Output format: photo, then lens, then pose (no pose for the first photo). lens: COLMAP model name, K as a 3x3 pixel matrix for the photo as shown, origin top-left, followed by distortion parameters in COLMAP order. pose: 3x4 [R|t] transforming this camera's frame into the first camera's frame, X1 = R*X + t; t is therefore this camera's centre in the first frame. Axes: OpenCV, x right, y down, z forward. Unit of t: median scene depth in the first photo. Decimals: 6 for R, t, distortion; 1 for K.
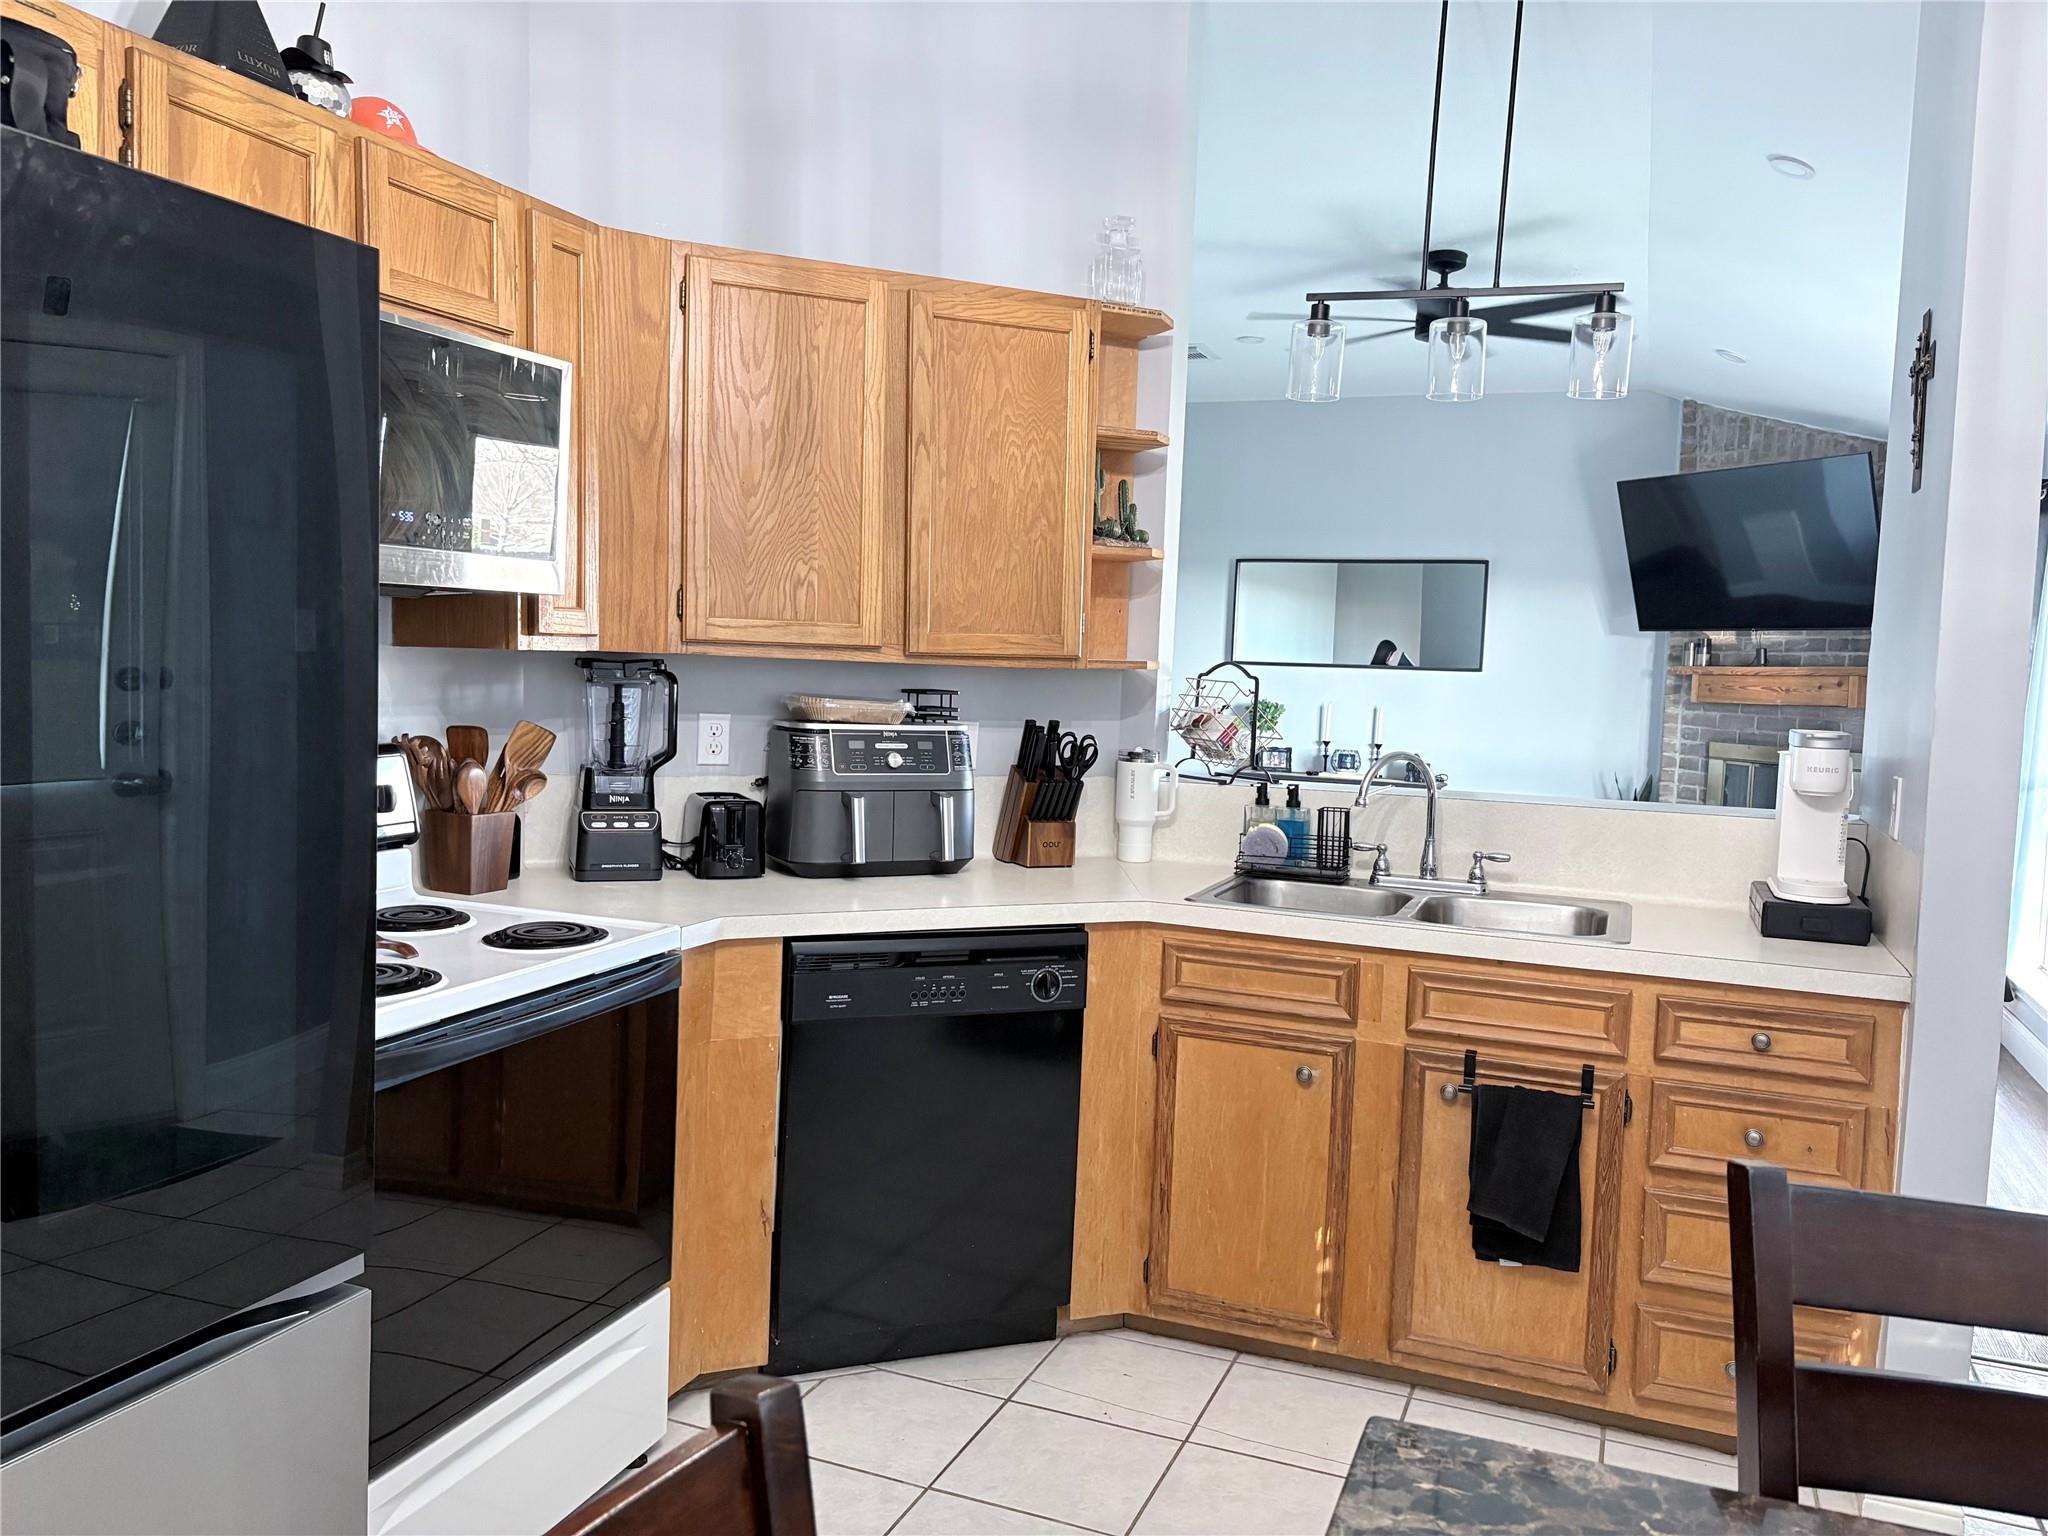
lens RADIAL K [[1537.5, 0, 1026.7], [0, 1537.5, 767.5], [0, 0, 1]] dist [-0.004540, -0.000483]
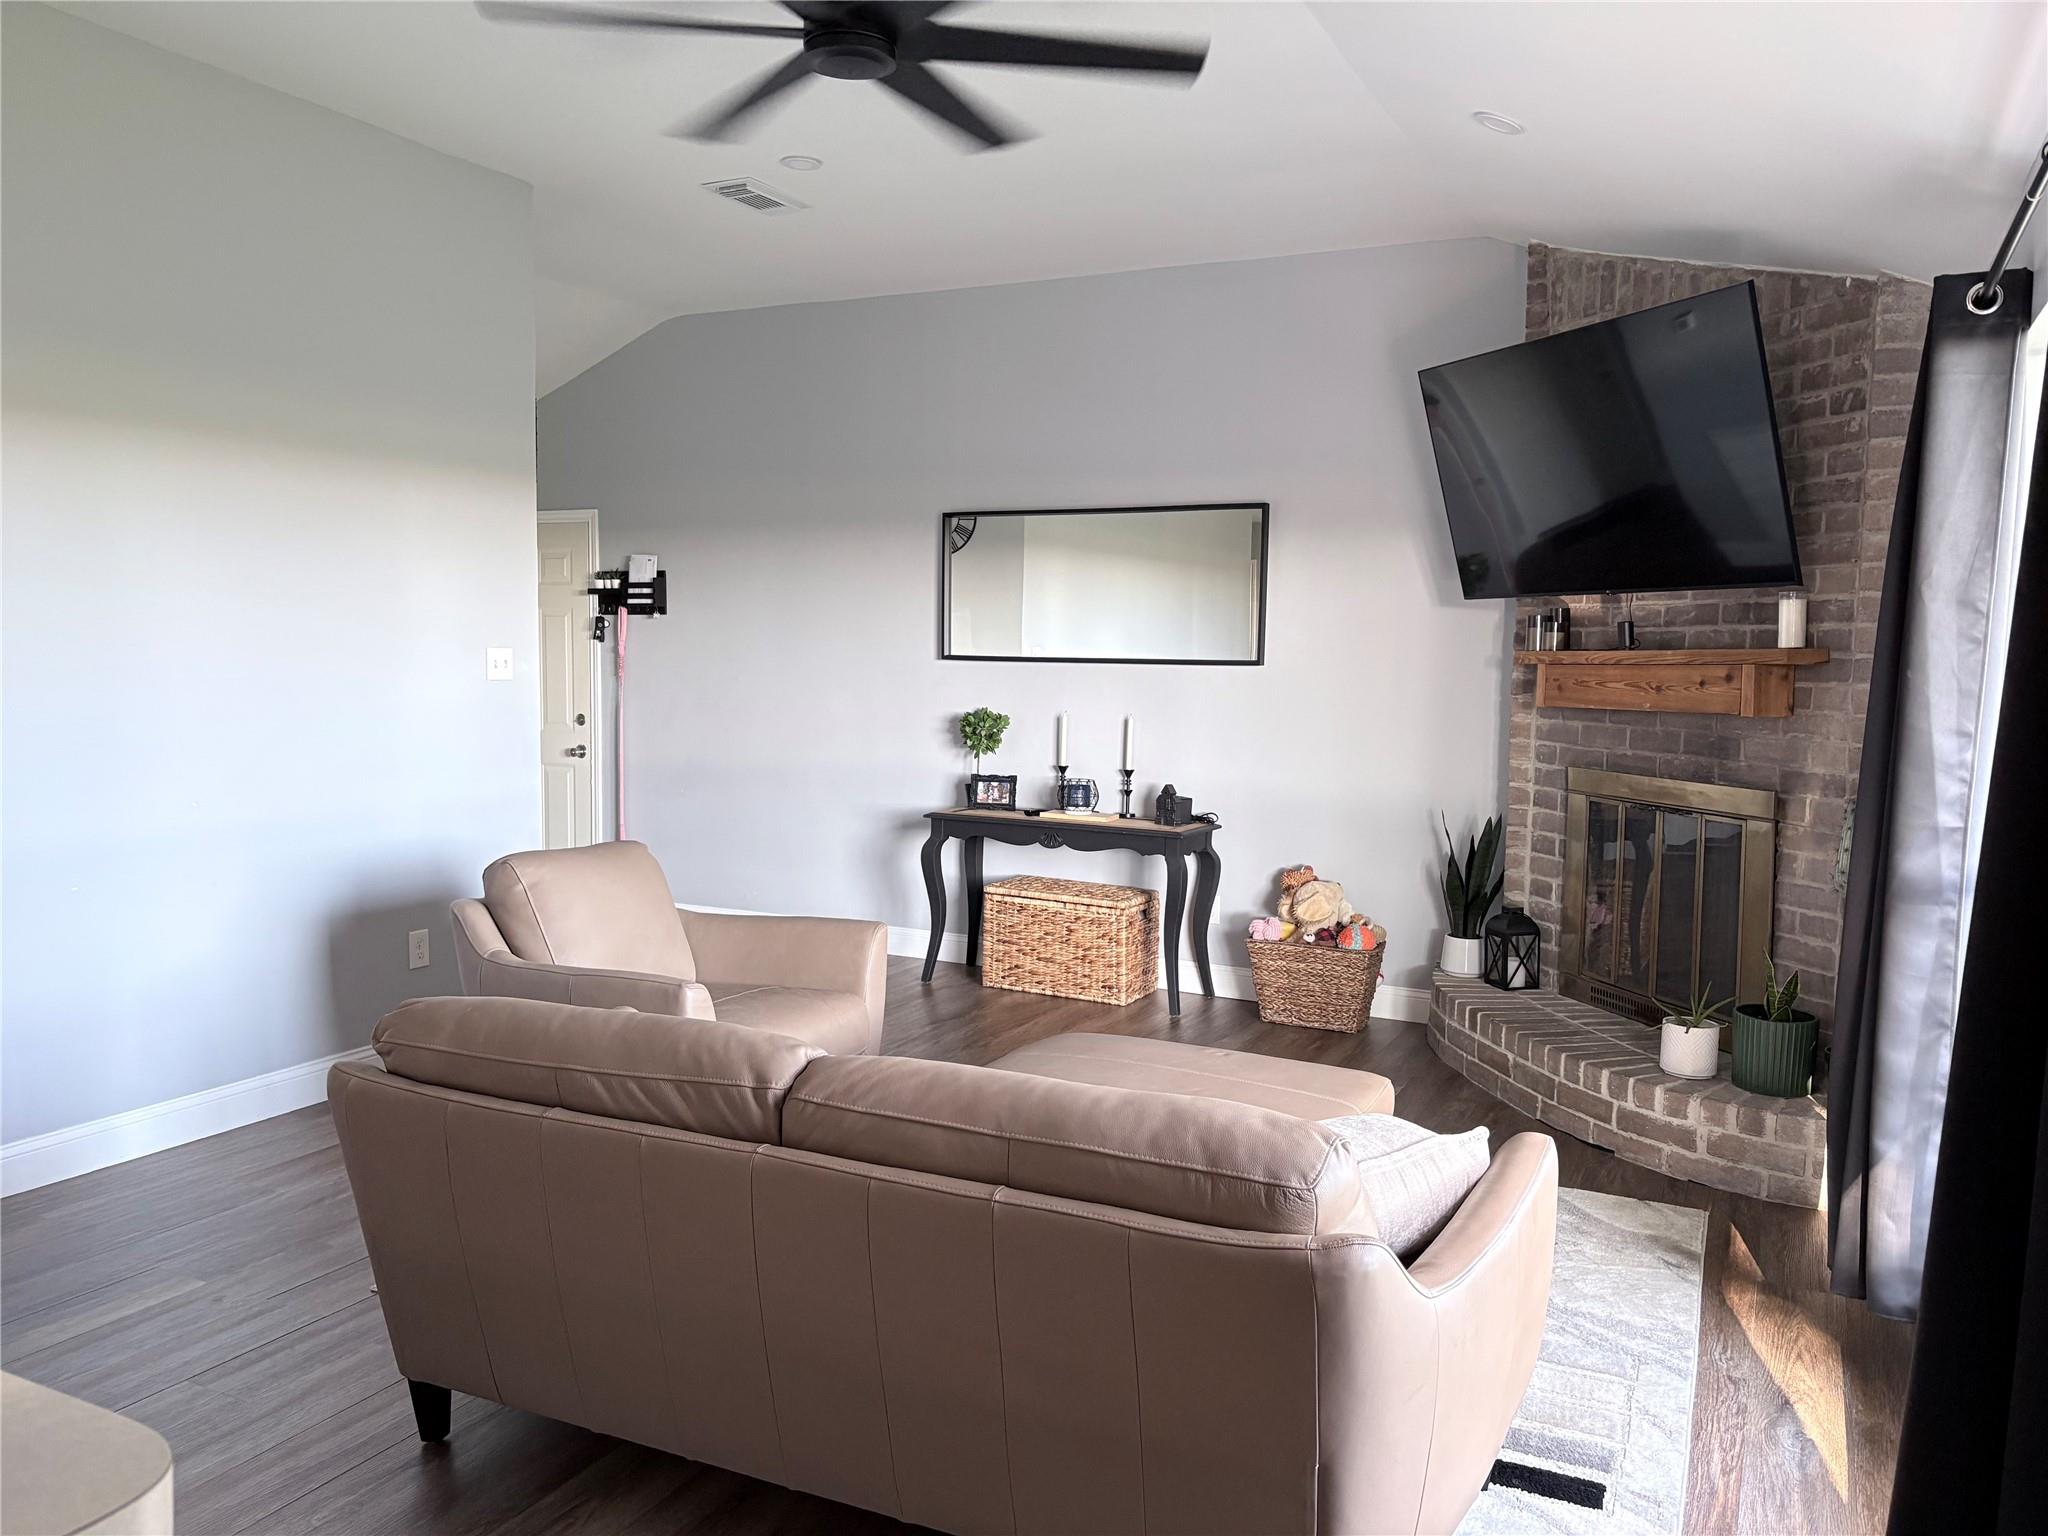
lens RADIAL K [[1537.5, 0, 1022.3], [0, 1537.5, 769.8], [0, 0, 1]] dist [-0.004540, -0.000483]
pose [[0.995847, -0.014957, -0.089810, 0.268381], [0.015722, 0.999846, 0.007820, -0.023841], [0.089679, -0.009200, 0.995928, 0.325737]]
